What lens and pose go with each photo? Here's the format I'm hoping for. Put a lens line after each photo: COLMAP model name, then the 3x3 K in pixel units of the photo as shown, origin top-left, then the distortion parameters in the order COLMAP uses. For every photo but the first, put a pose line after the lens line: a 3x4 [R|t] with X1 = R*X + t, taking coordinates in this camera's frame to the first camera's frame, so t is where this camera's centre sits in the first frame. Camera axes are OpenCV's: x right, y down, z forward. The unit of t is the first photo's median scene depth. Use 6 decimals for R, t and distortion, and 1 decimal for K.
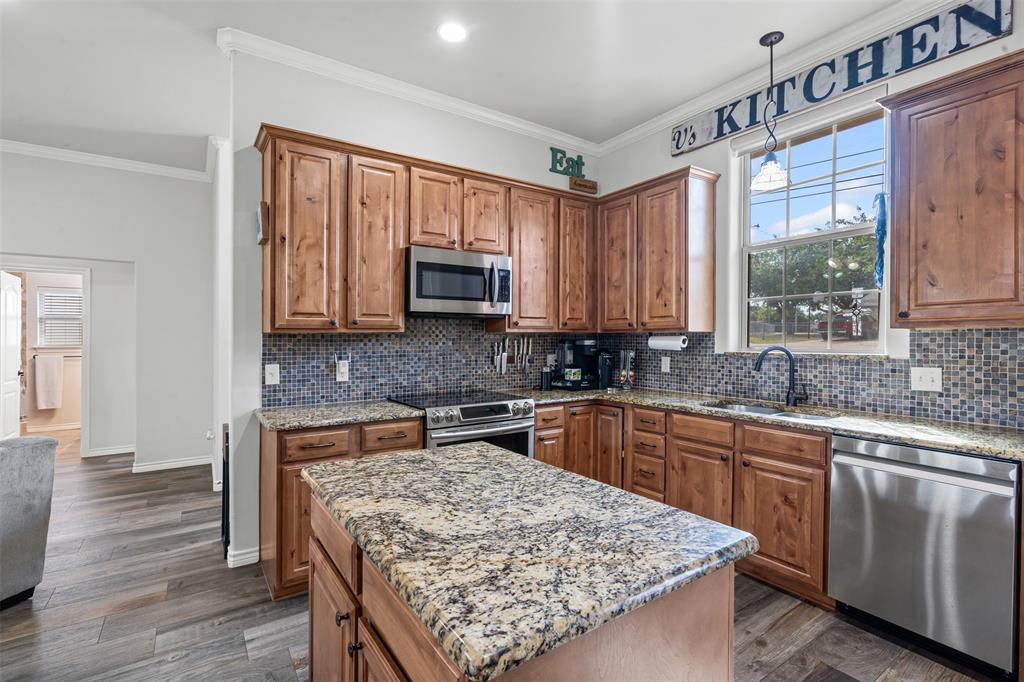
lens RADIAL K [[469.0, 0, 521.0], [0, 469.0, 343.3], [0, 0, 1]] dist [-0.008616, 0.002634]
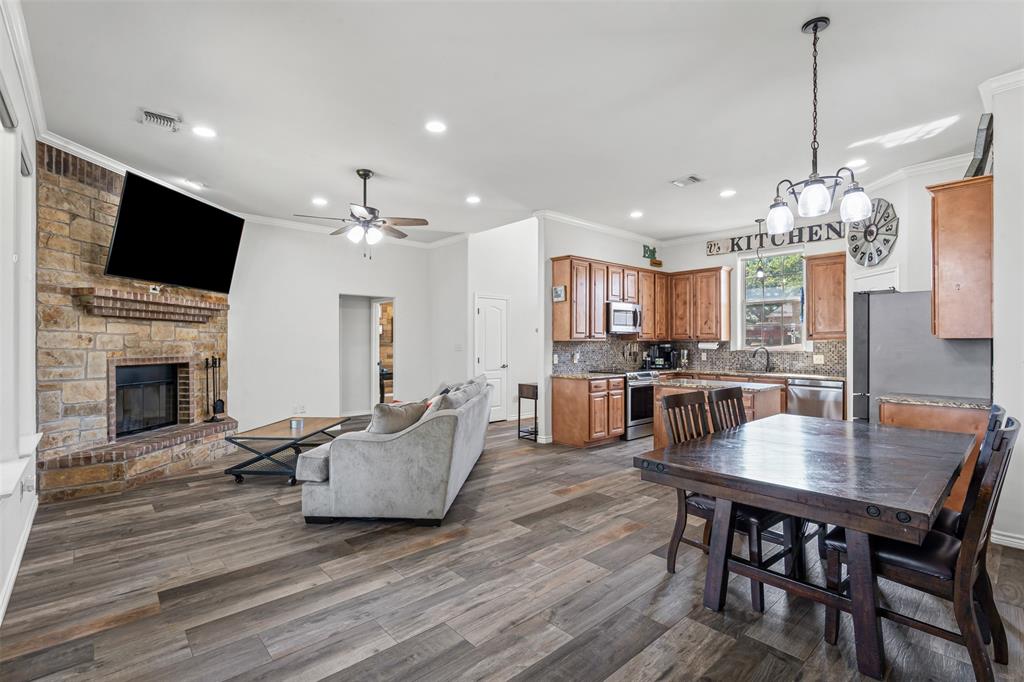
lens RADIAL K [[469.0, 0, 517.2], [0, 469.0, 341.7], [0, 0, 1]] dist [-0.008616, 0.002634]
pose [[0.991473, 0.003052, 0.130277, -0.956702], [-0.001383, 0.999916, -0.012901, 0.010869], [-0.130305, 0.012611, 0.991394, -1.150817]]
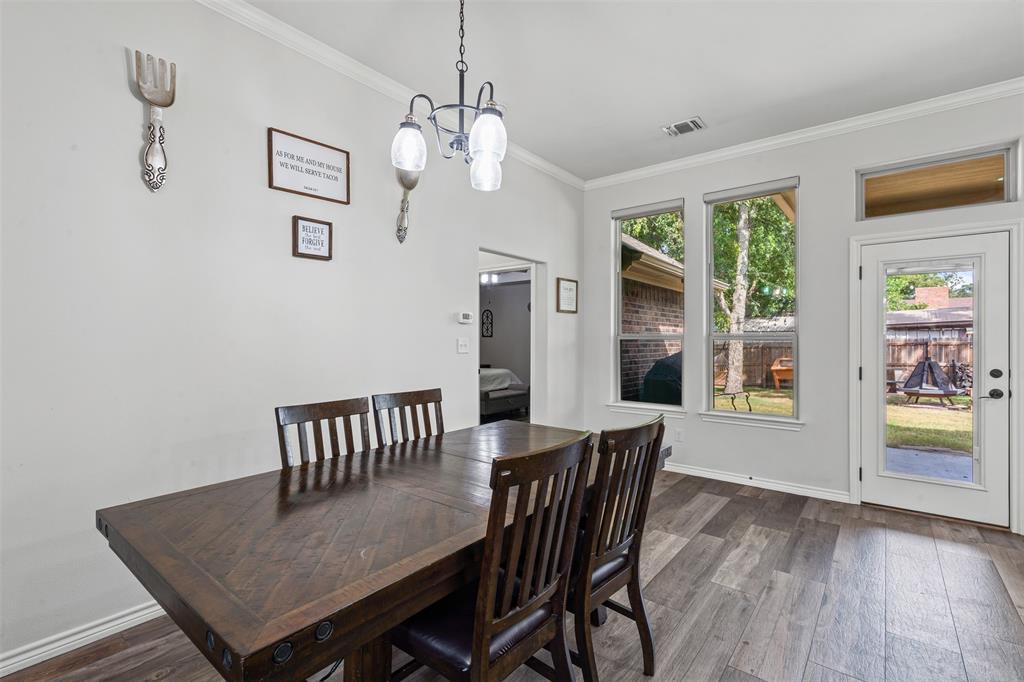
lens RADIAL K [[469.0, 0, 513.5], [0, 469.0, 339.8], [0, 0, 1]] dist [-0.008616, 0.002634]
pose [[-0.958609, 0.002447, -0.284715, -0.193059], [-0.000863, 0.999933, 0.011500, -0.000909], [0.284724, 0.011270, -0.958543, 0.253338]]
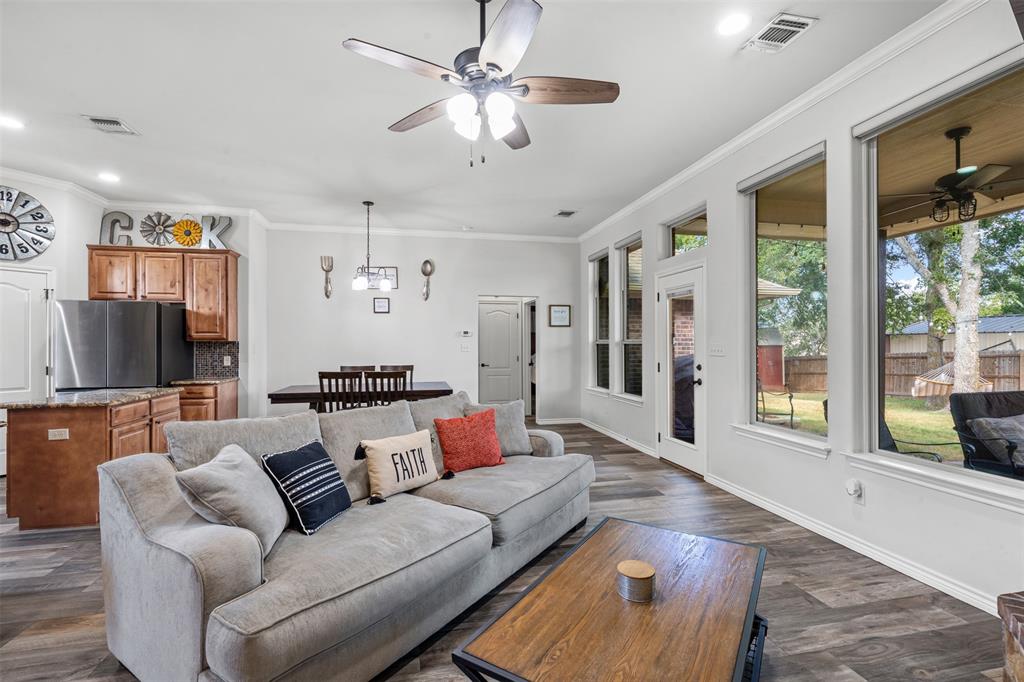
lens RADIAL K [[469.0, 0, 511.9], [0, 469.0, 343.1], [0, 0, 1]] dist [-0.008616, 0.002634]
pose [[-0.922706, 0.006821, 0.385444, -1.600450], [0.010104, 0.999928, 0.006492, -0.007501], [-0.385372, 0.009885, -0.922708, 1.189993]]
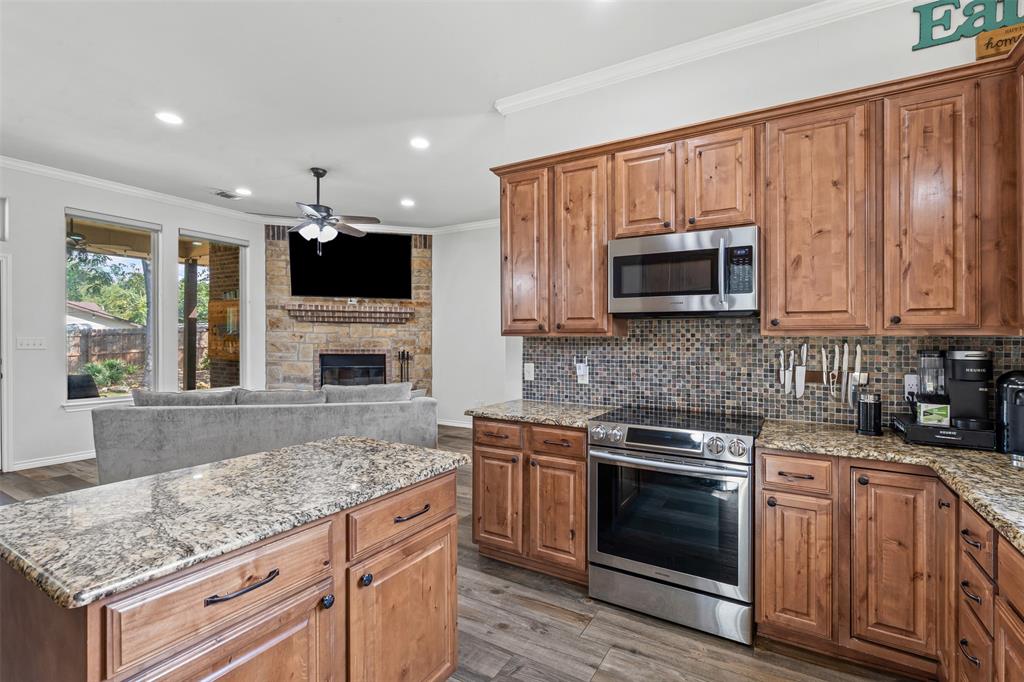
lens RADIAL K [[469.0, 0, 513.4], [0, 469.0, 343.6], [0, 0, 1]] dist [-0.008616, 0.002634]
pose [[0.417442, 0.013203, -0.908608, 0.502092], [-0.018037, 0.999818, 0.006241, -0.010896], [0.908525, 0.013784, 0.417604, 0.440813]]
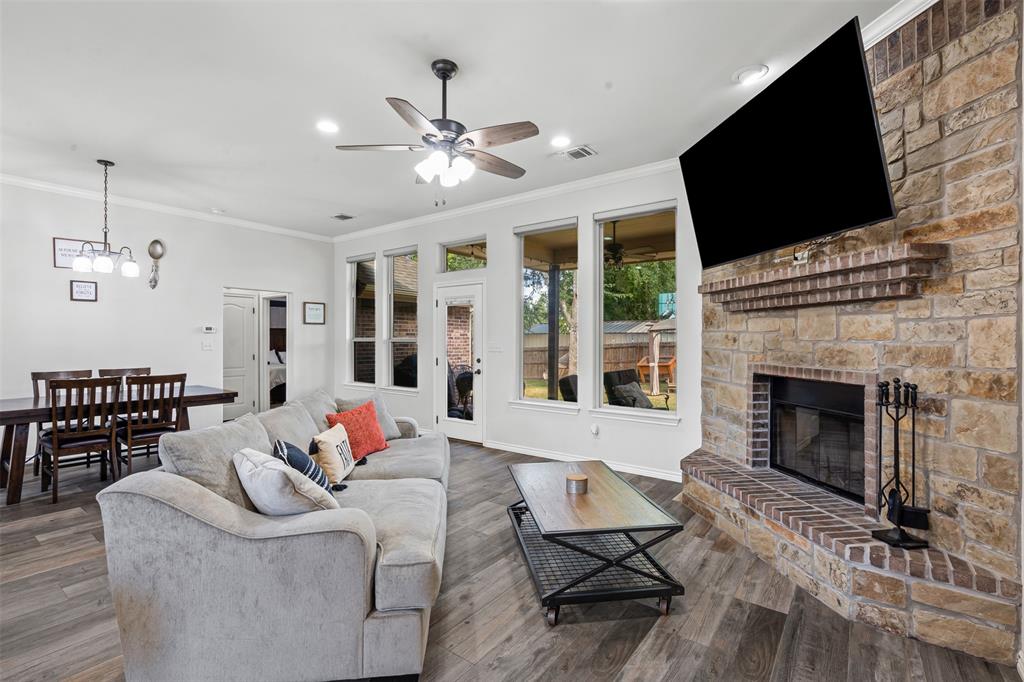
lens RADIAL K [[469.0, 0, 518.7], [0, 469.0, 342.6], [0, 0, 1]] dist [-0.008616, 0.002634]
pose [[-0.949201, 0.003905, -0.314645, -1.105355], [-0.001787, 0.999840, 0.017800, -0.025613], [0.314664, 0.017458, -0.949043, 1.494869]]
